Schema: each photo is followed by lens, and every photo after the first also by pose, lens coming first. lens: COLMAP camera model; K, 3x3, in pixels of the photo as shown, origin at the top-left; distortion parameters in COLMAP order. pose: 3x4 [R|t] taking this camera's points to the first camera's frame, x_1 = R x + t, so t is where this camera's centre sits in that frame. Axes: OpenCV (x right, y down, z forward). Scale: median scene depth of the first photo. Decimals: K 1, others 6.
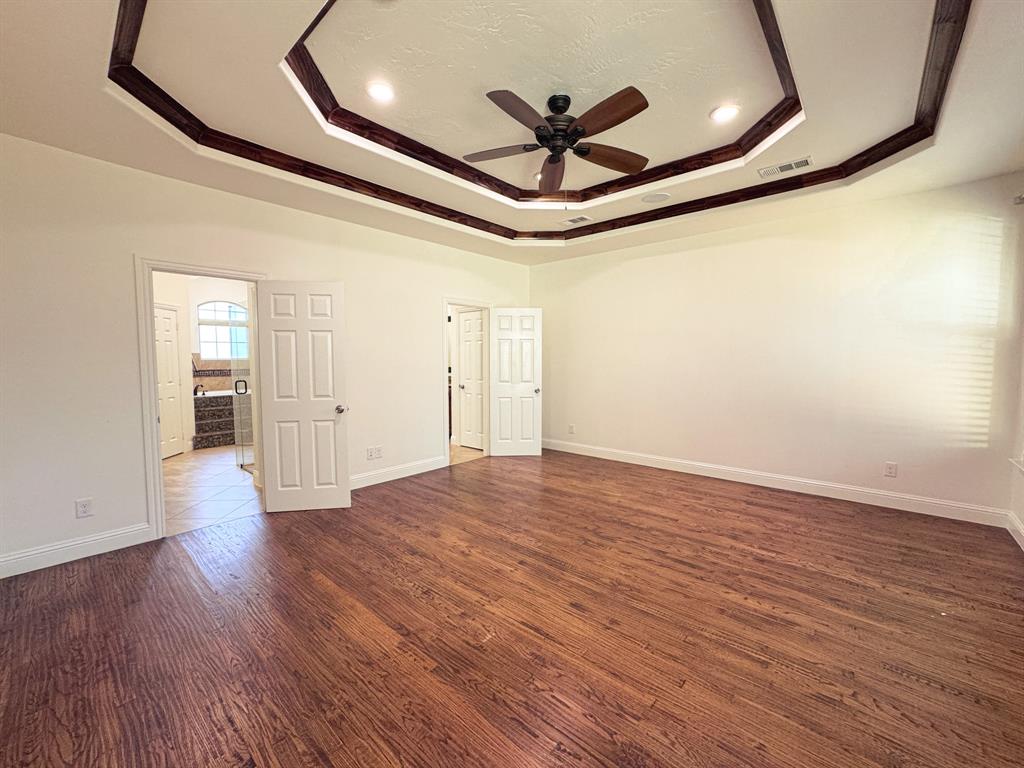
lens RADIAL K [[411.8, 0, 509.6], [0, 411.8, 381.1], [0, 0, 1]] dist [-0.023609, 0.008023]
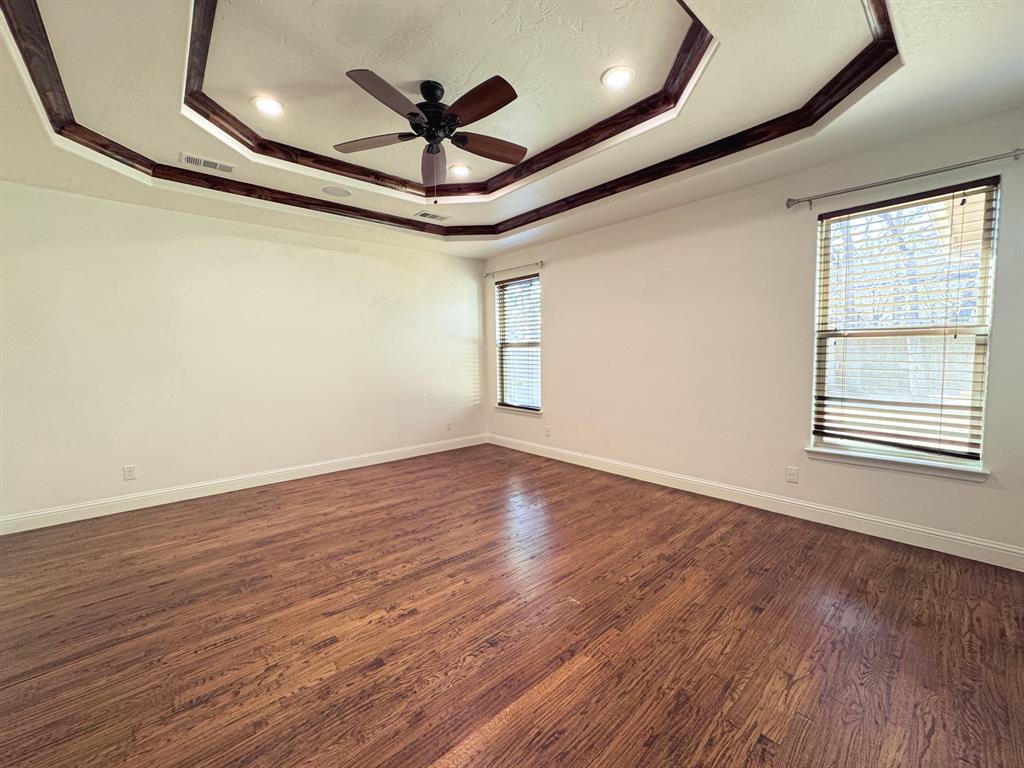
lens RADIAL K [[411.8, 0, 511.8], [0, 411.8, 382.4], [0, 0, 1]] dist [-0.023609, 0.008023]
pose [[0.116818, -0.060039, 0.991337, -0.697905], [0.066855, 0.996382, 0.052467, -0.025729], [-0.990901, 0.060147, 0.120409, 0.602534]]
